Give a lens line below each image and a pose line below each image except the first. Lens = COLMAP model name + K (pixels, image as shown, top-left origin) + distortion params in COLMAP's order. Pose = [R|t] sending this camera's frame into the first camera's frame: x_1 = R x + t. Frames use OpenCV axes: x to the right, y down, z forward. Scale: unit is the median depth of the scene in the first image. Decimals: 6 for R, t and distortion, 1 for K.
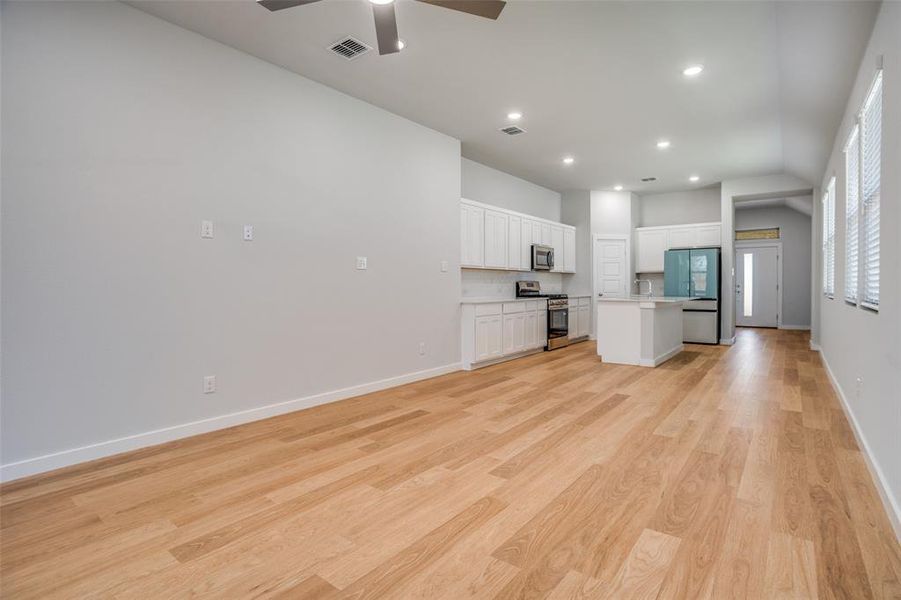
lens RADIAL K [[442.2, 0, 458.3], [0, 442.2, 290.2], [0, 0, 1]] dist [-0.054299, 0.013738]
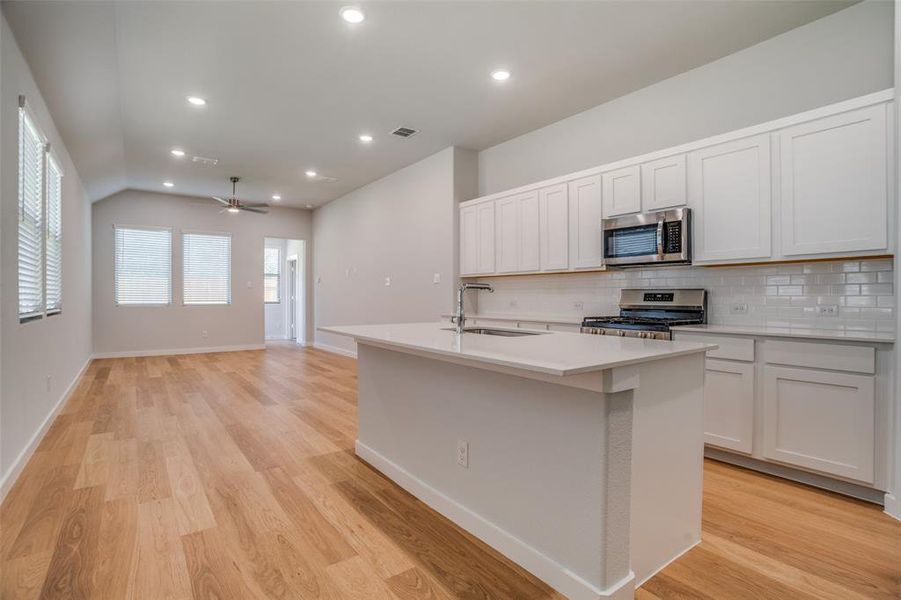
lens RADIAL K [[442.2, 0, 449.8], [0, 442.2, 295.8], [0, 0, 1]] dist [-0.054299, 0.013738]
pose [[-0.278174, 0.002426, -0.960528, 0.667251], [-0.010419, 0.999930, 0.005543, -0.013184], [0.960474, 0.011549, -0.278129, 0.905613]]
